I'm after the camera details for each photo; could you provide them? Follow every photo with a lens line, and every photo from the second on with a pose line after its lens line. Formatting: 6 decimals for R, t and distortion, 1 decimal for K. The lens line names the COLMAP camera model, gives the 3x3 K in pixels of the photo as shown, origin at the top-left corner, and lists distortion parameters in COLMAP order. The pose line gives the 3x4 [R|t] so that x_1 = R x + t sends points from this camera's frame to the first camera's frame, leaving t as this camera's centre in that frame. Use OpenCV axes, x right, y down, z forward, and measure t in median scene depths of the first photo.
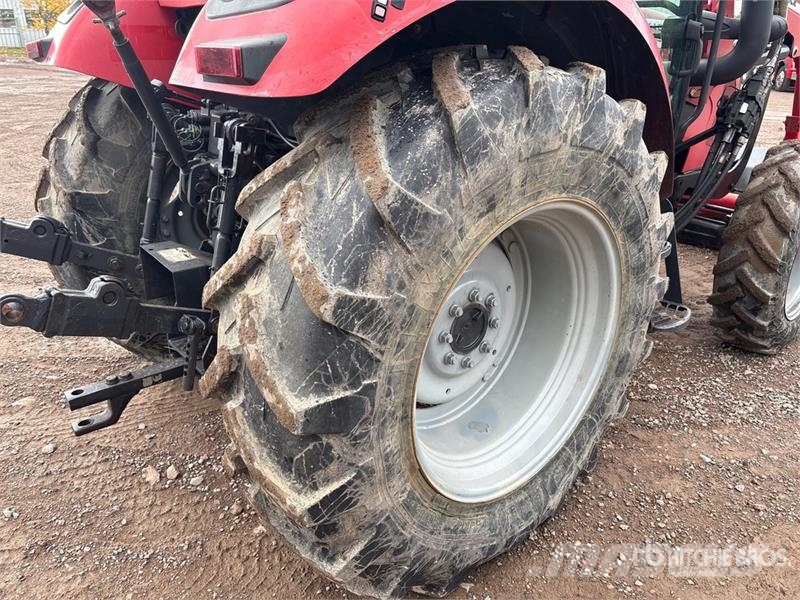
lens RADIAL K [[610.3, 0, 391.2], [0, 610.3, 290.0], [0, 0, 1]] dist [0.044812, -0.001118]
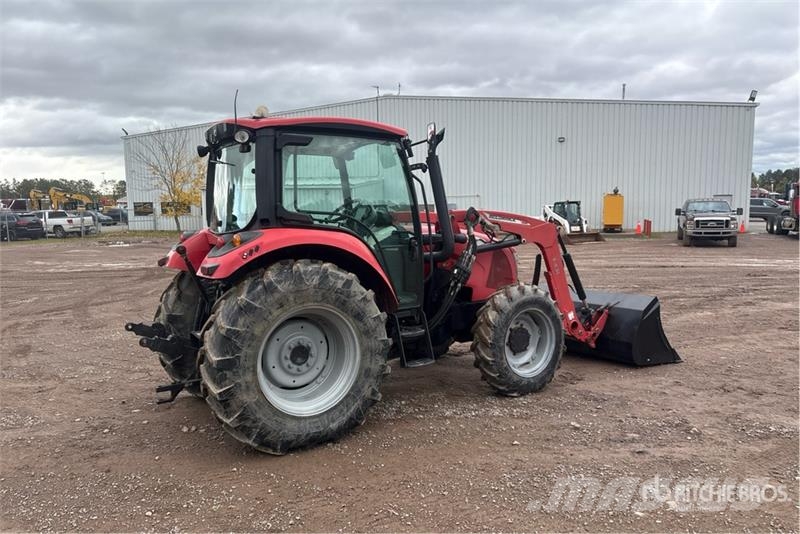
lens RADIAL K [[608.6, 0, 408.8], [0, 608.6, 248.4], [0, 0, 1]] dist [0.073313, -0.077977]
pose [[0.992037, -0.039692, -0.119529, 1.208100], [0.000680, 0.950717, -0.310058, 0.577065], [0.125945, 0.307508, 0.943174, -2.088022]]
